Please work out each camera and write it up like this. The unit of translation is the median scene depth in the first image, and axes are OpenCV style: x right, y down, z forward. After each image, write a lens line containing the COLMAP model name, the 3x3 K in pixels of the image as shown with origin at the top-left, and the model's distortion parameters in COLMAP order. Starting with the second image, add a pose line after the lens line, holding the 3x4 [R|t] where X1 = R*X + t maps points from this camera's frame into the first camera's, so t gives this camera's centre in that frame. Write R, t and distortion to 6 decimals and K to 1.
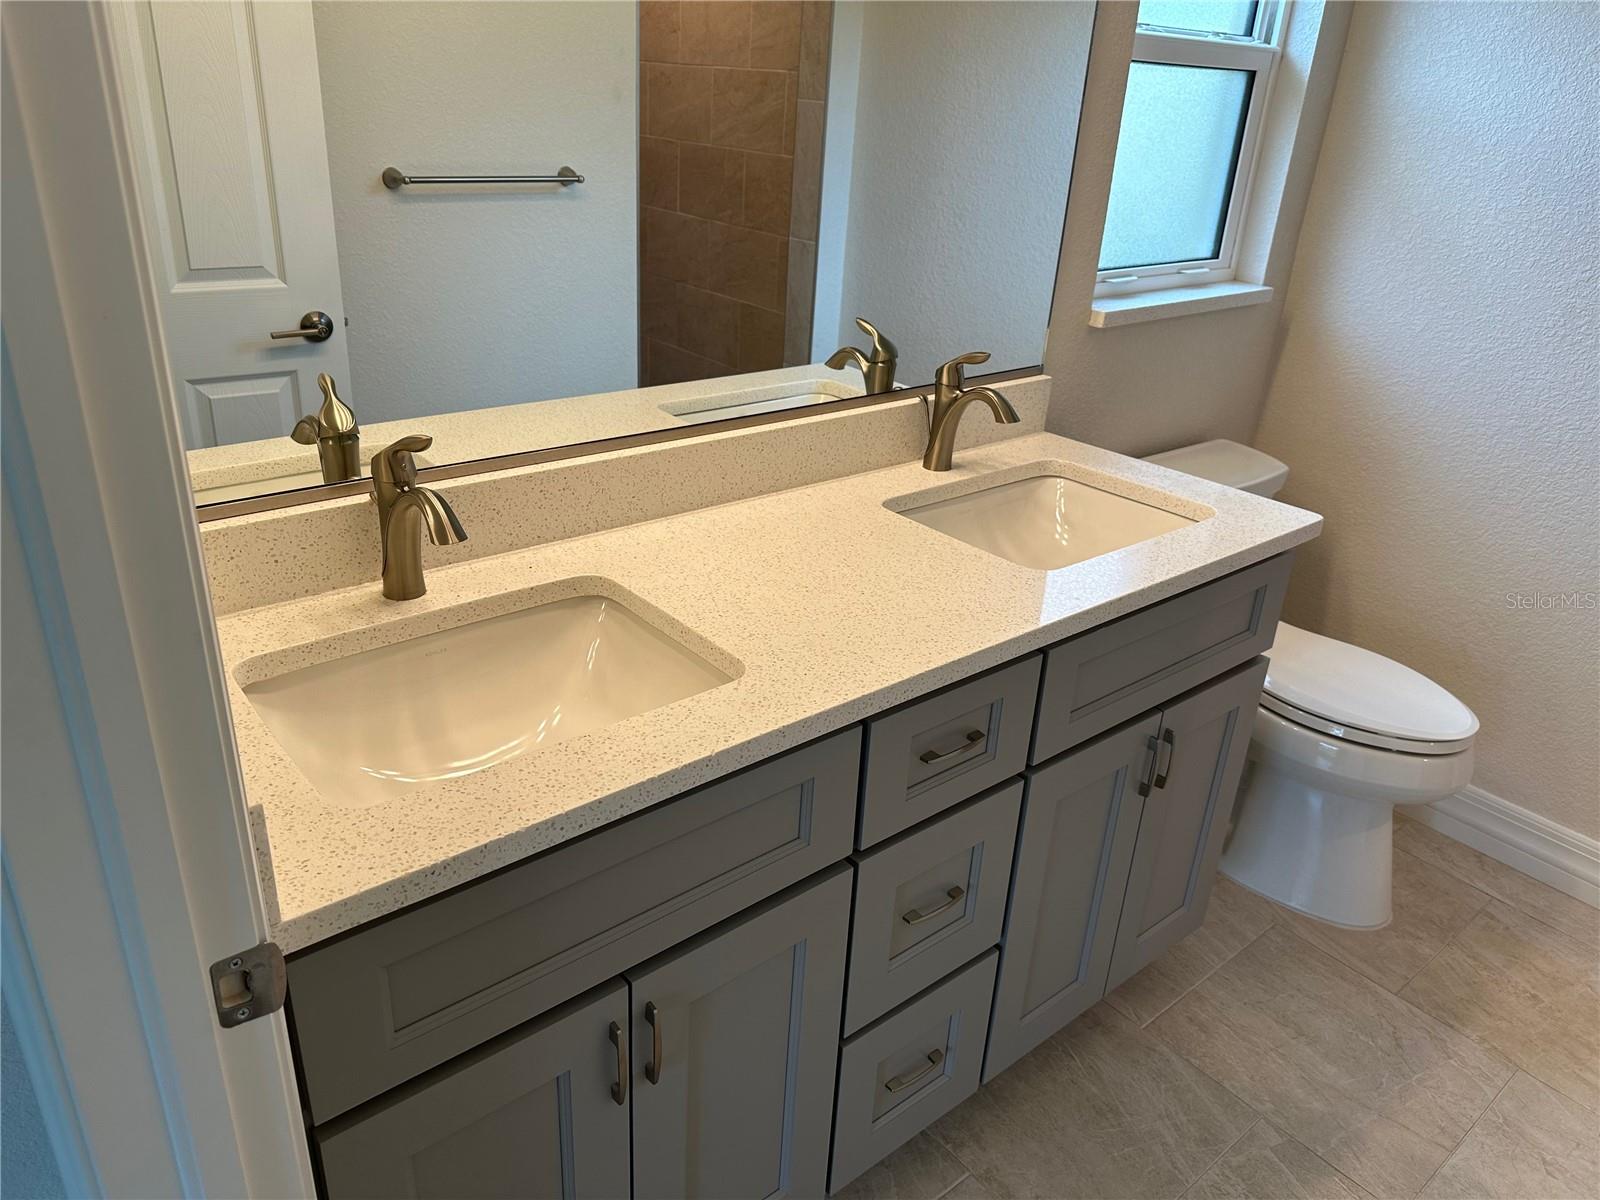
lens RADIAL K [[1124.1, 0, 789.5], [0, 1124.1, 574.7], [0, 0, 1]] dist [0.084631, -0.107584]
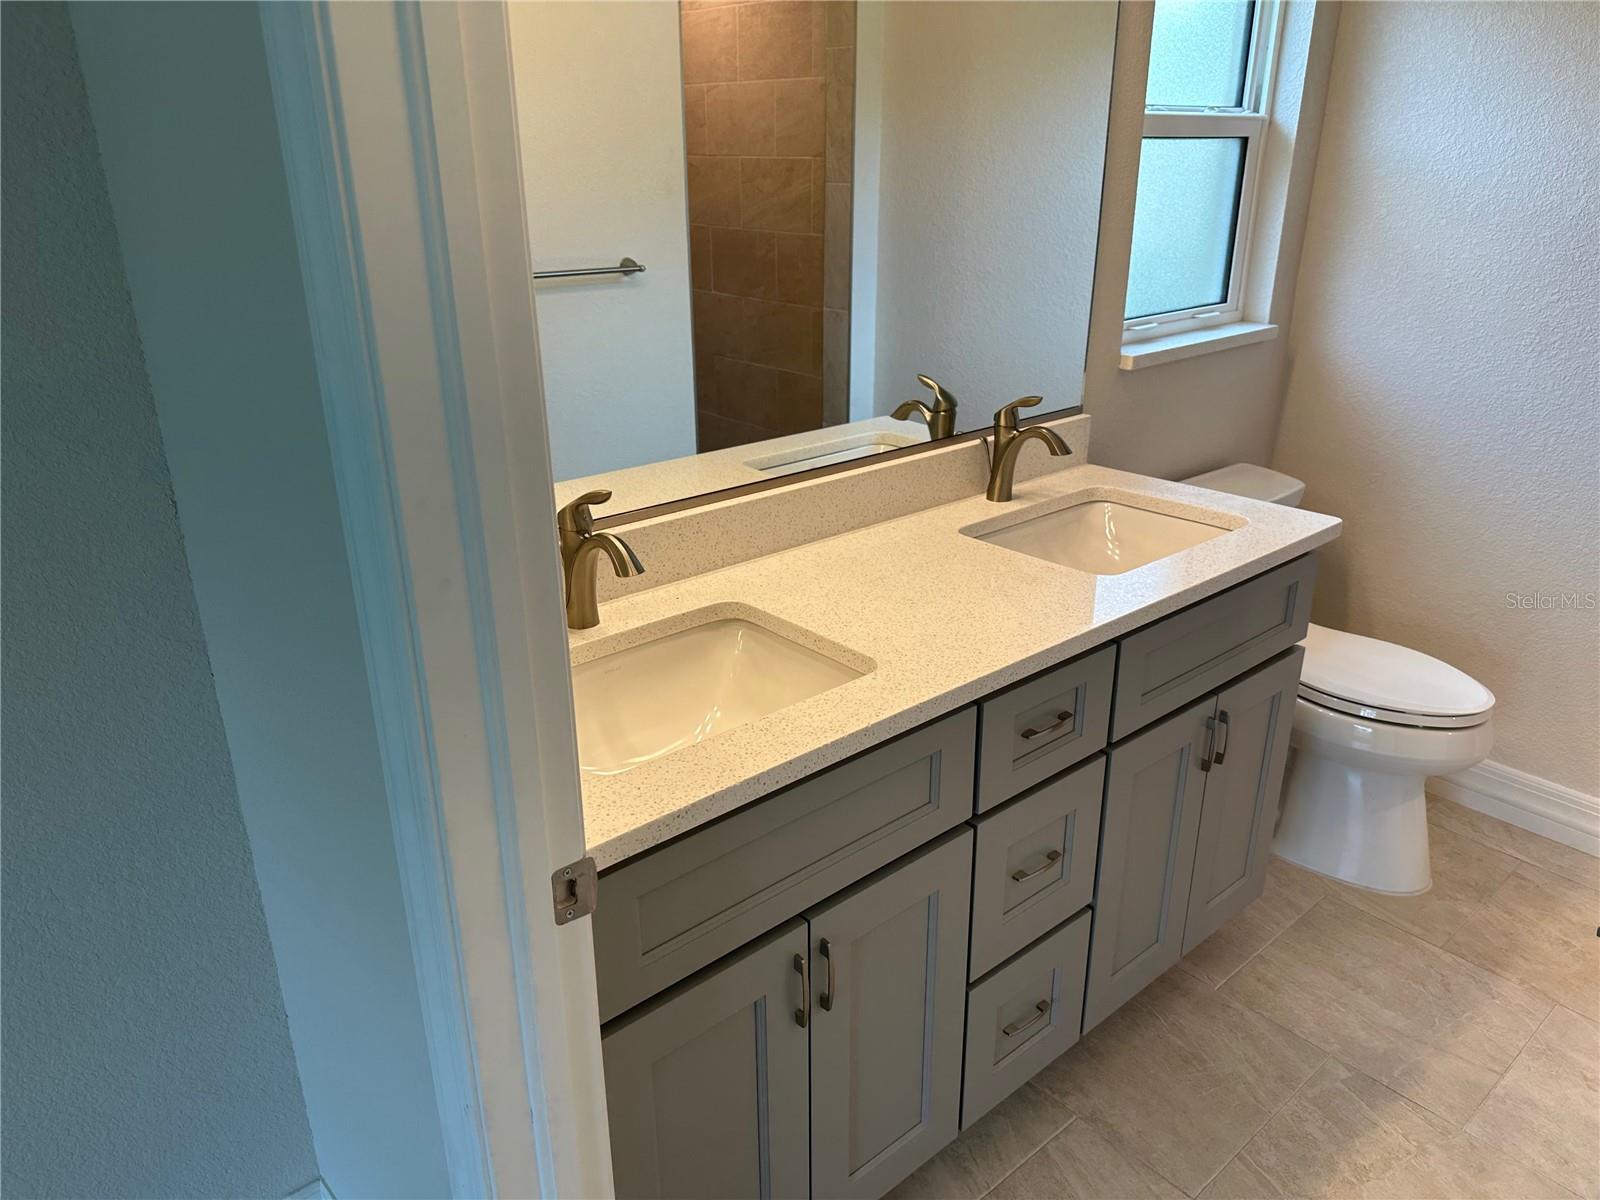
lens RADIAL K [[1132.0, 0, 793.7], [0, 1132.0, 595.2], [0, 0, 1]] dist [0.089545, -0.118537]
pose [[0.998054, -0.062332, -0.001518, -0.081602], [0.062219, 0.997236, -0.040609, 0.035835], [0.004045, 0.040435, 0.999174, -0.147151]]
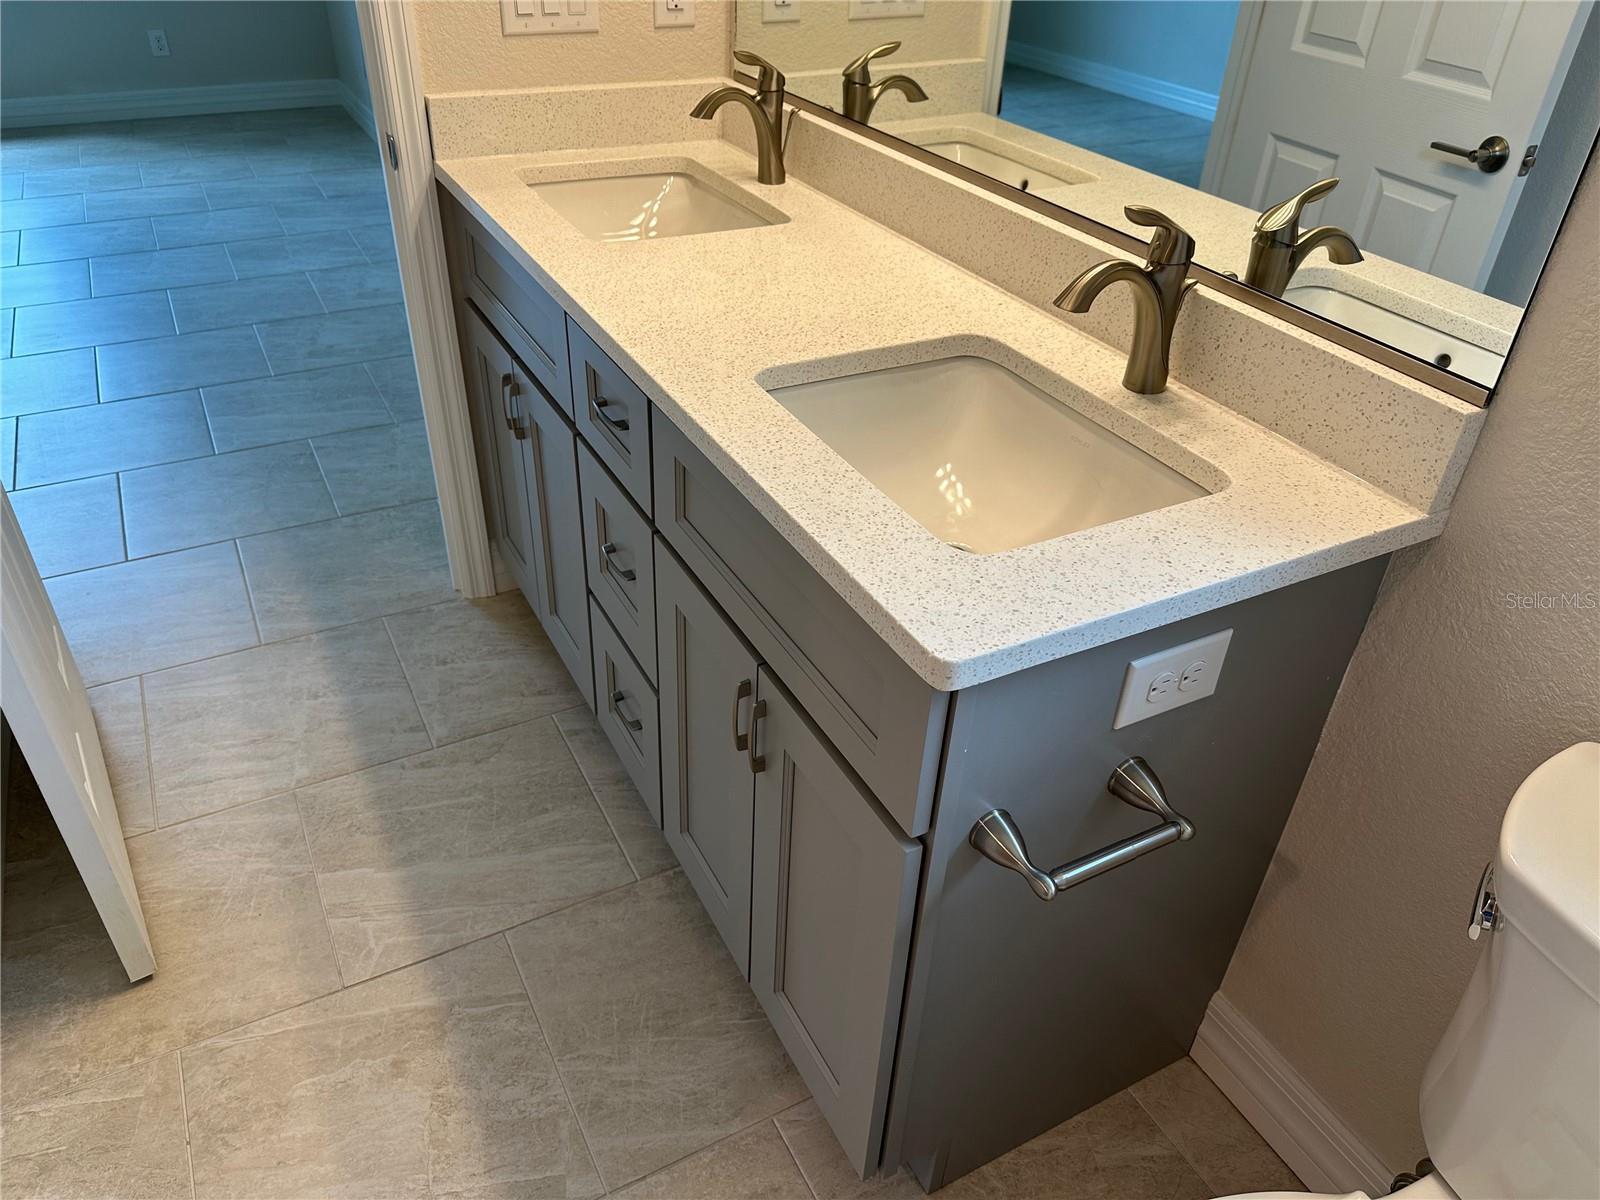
lens RADIAL K [[1132.0, 0, 793.7], [0, 1132.0, 595.2], [0, 0, 1]] dist [0.089545, -0.118537]
pose [[-0.195641, 0.504180, -0.841147, 0.819570], [-0.438596, 0.722175, 0.534881, -0.282581], [0.877131, 0.473568, 0.079845, 0.837320]]
